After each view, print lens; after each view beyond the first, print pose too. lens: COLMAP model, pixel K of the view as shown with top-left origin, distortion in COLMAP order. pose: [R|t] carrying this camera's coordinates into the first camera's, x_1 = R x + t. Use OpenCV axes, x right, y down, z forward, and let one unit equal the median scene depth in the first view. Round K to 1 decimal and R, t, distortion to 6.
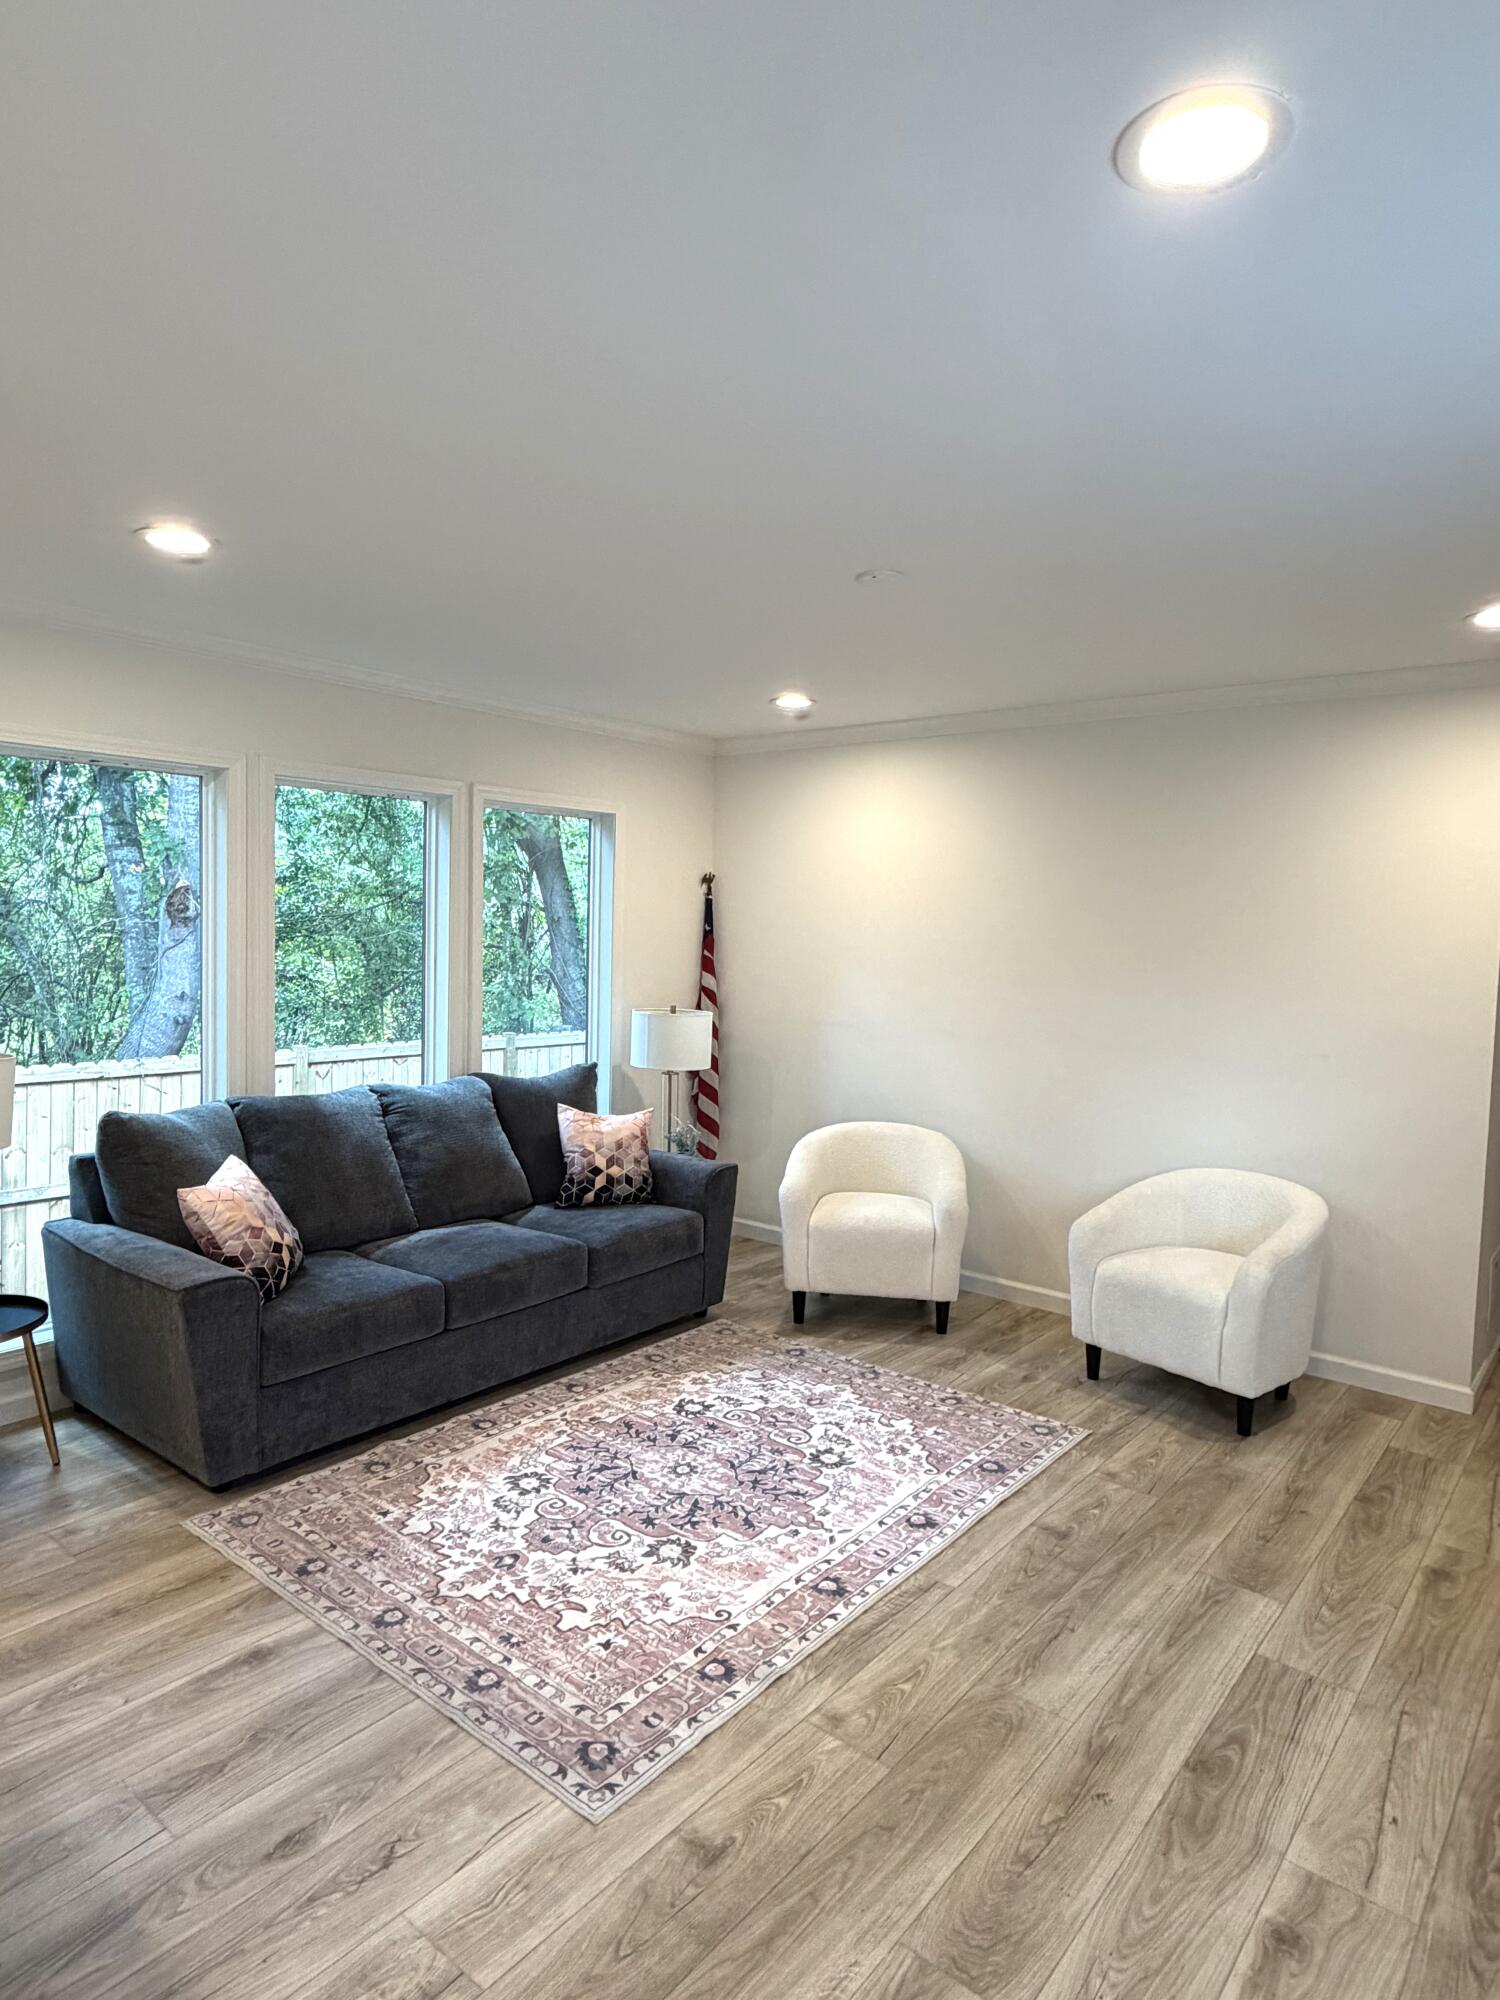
lens RADIAL K [[1177.2, 0, 748.6], [0, 1177.2, 1002.1], [0, 0, 1]] dist [-0.003733, 0.002158]
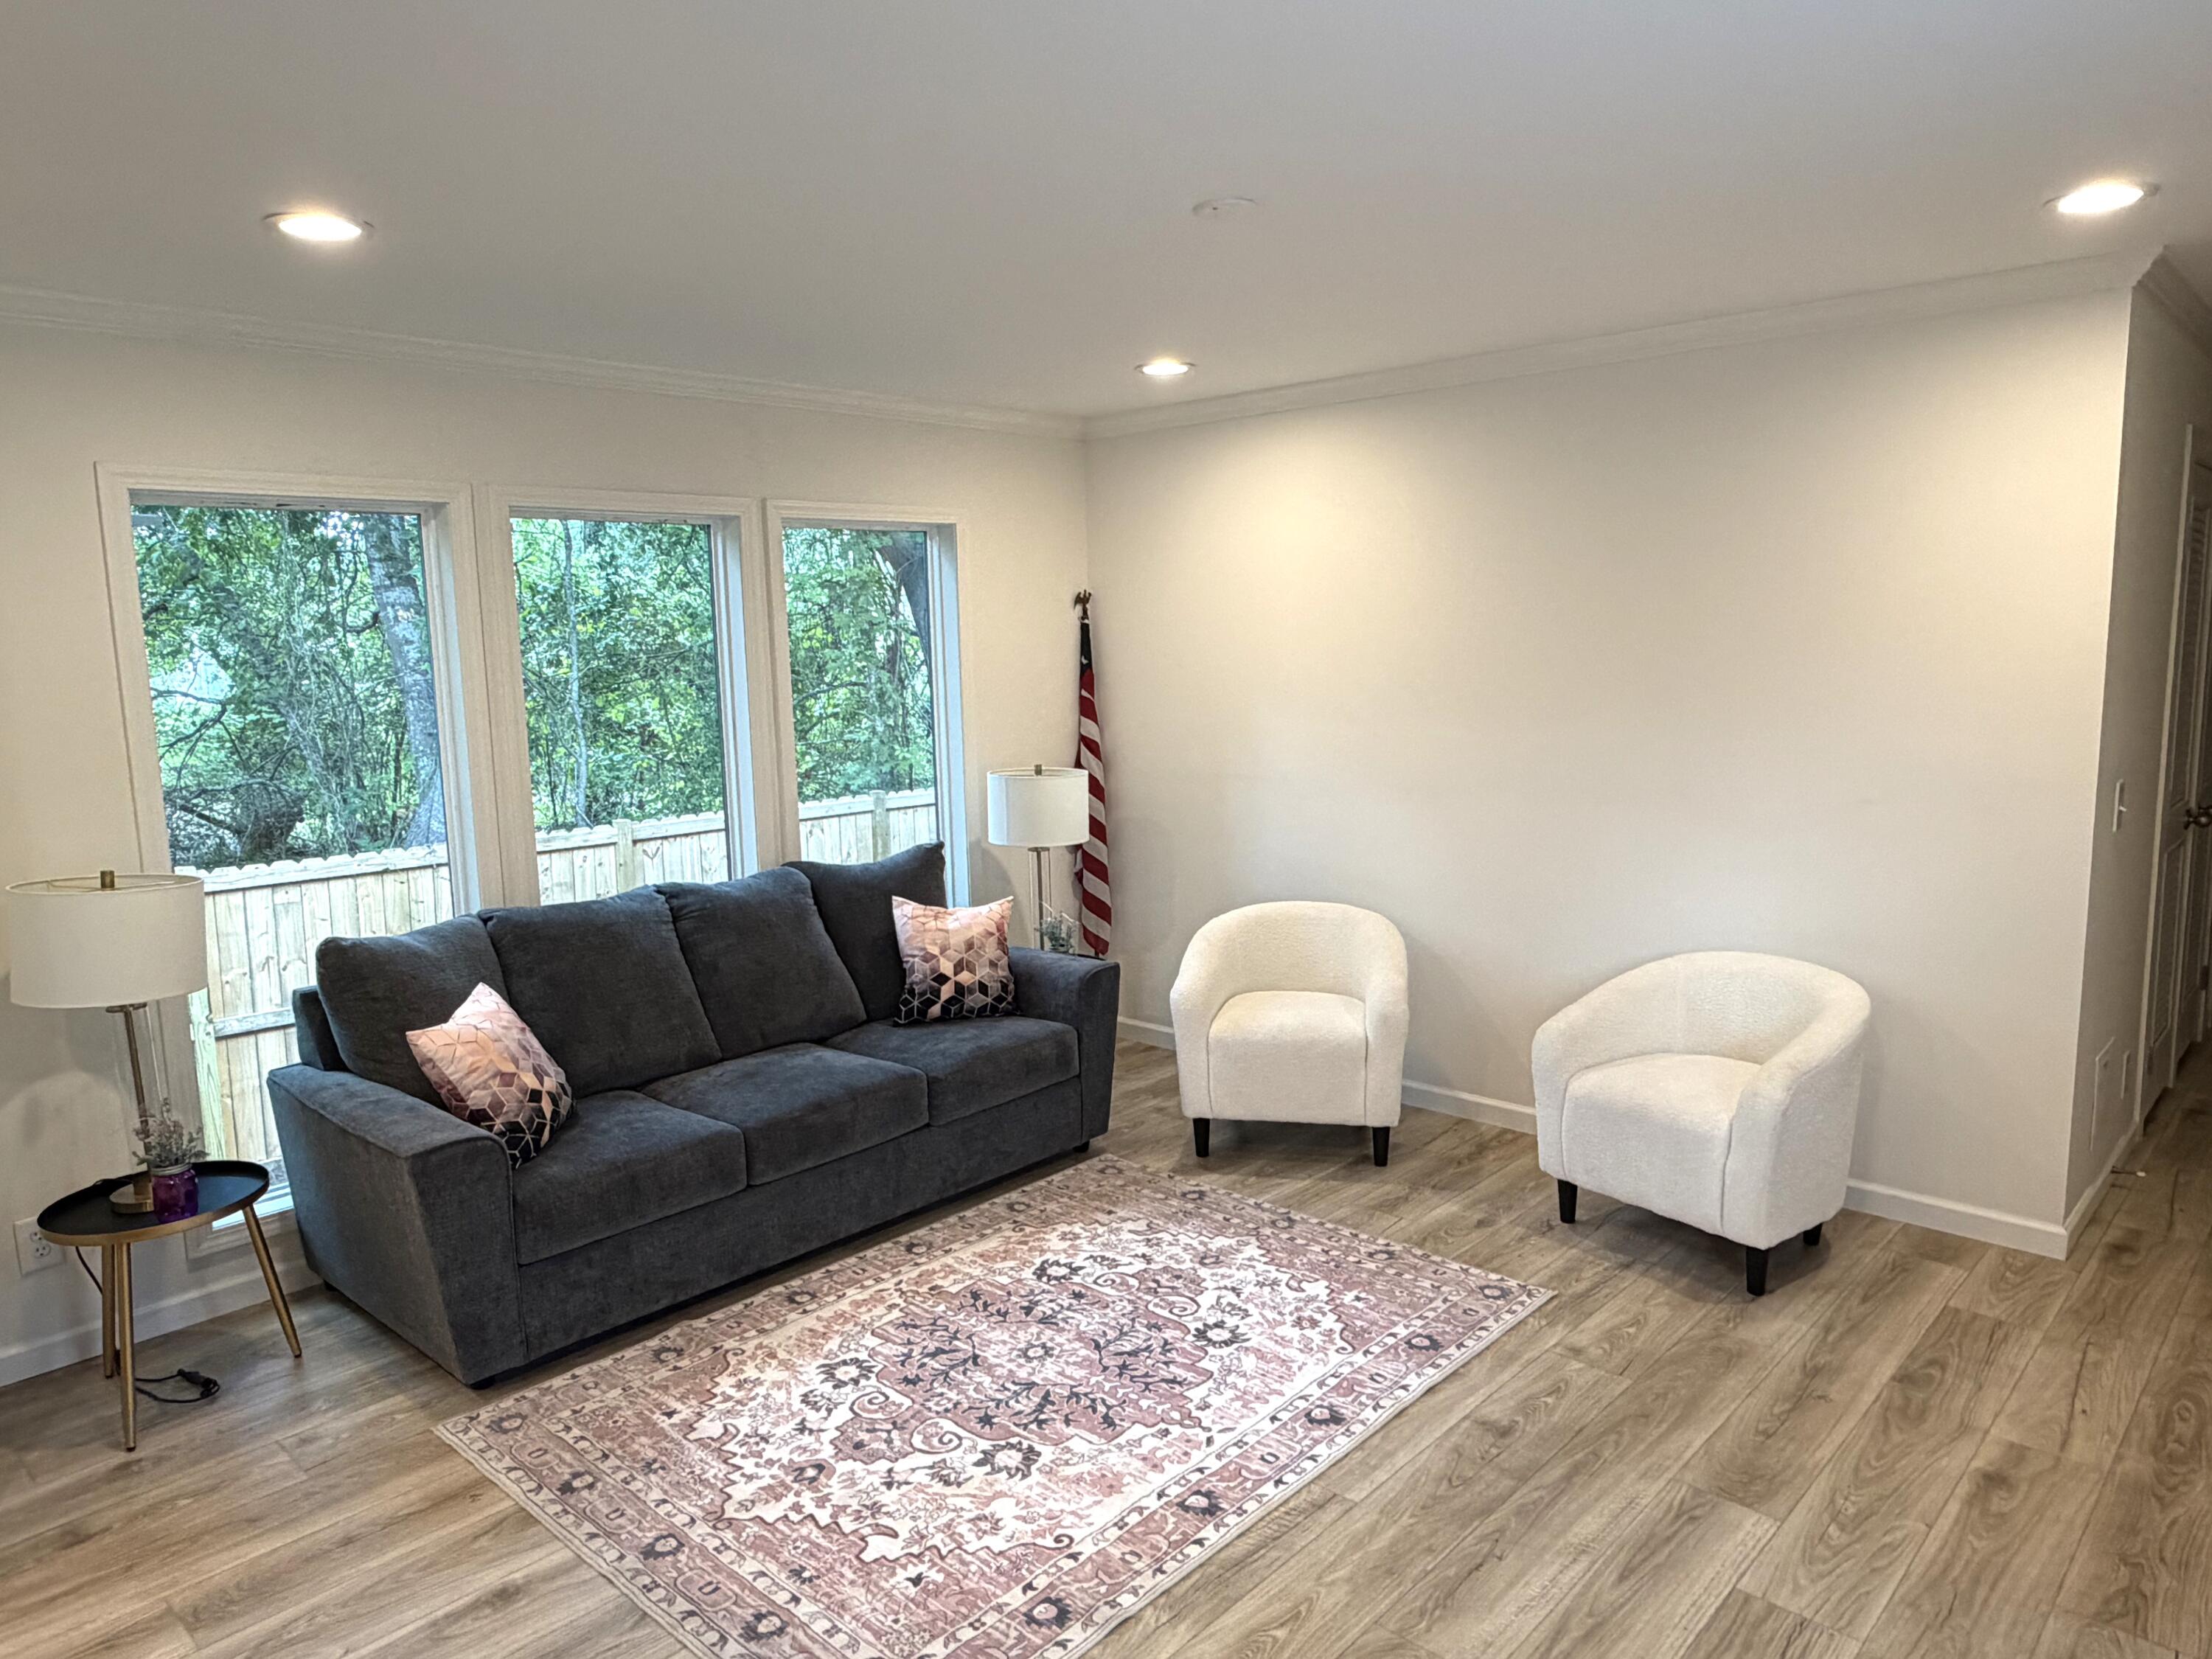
lens RADIAL K [[1454.8, 0, 1100.1], [0, 1454.8, 844.5], [0, 0, 1]] dist [-0.003397, 0.004275]
pose [[0.996439, -0.038964, -0.074780, 0.078700], [0.044792, 0.995954, 0.077907, -0.028759], [0.071442, -0.080979, 0.994152, 0.033283]]
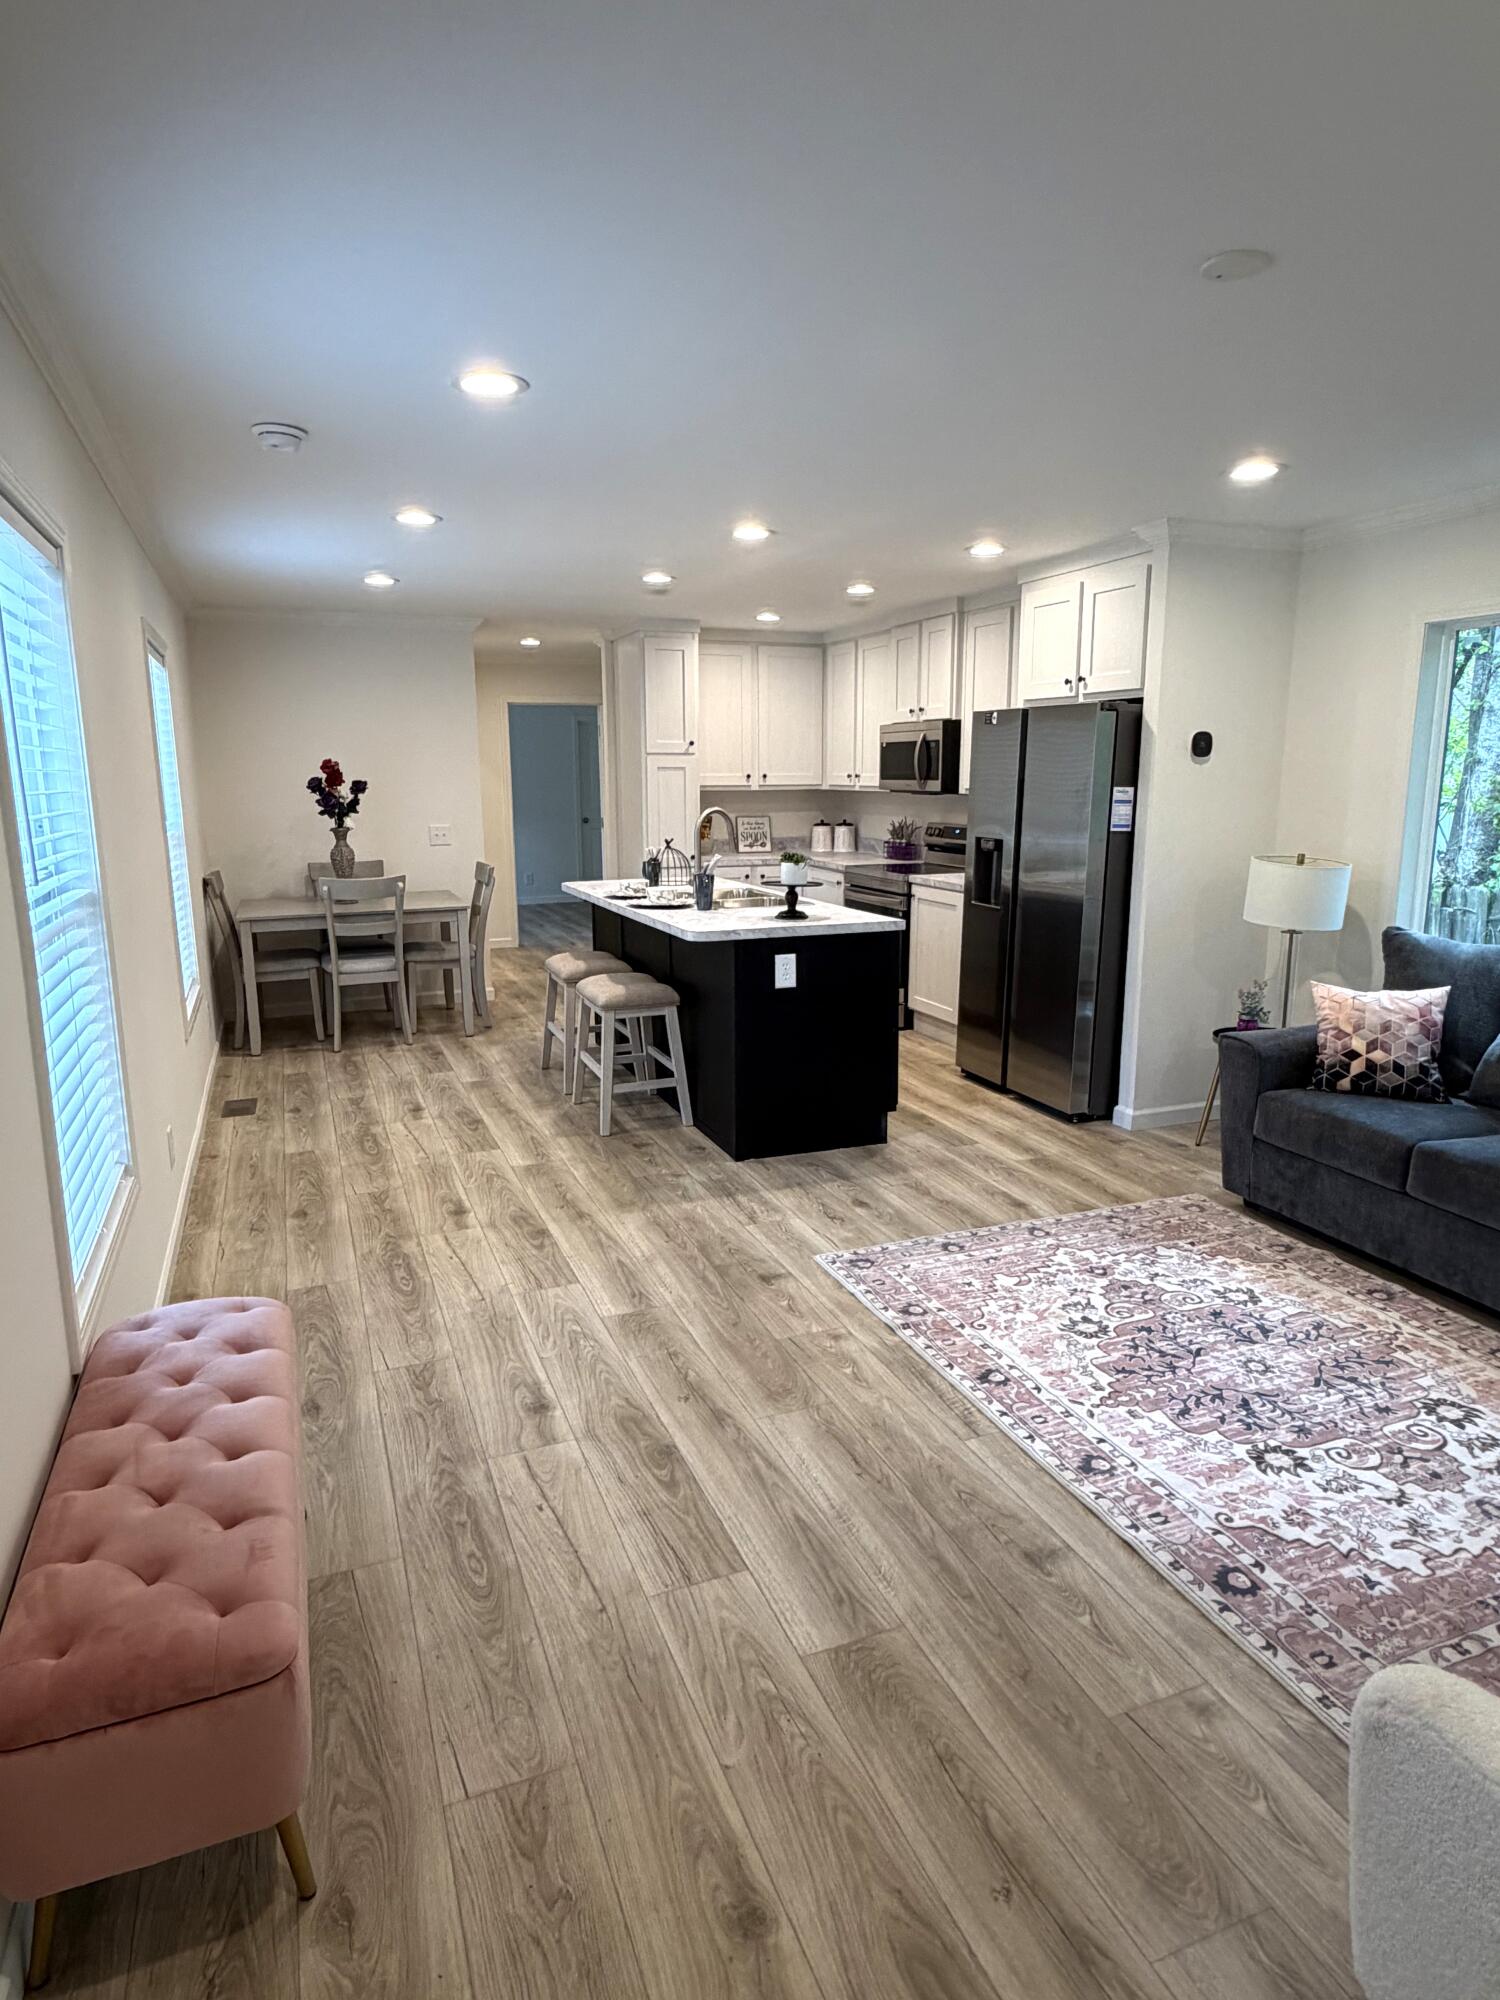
lens RADIAL K [[1177.2, 0, 742.3], [0, 1177.2, 993.9], [0, 0, 1]] dist [-0.003733, 0.002158]
pose [[-0.494460, 0.141180, -0.857658, 0.890180], [-0.068418, 0.977338, 0.200325, -0.037036], [0.866503, 0.157732, -0.473595, 1.059991]]
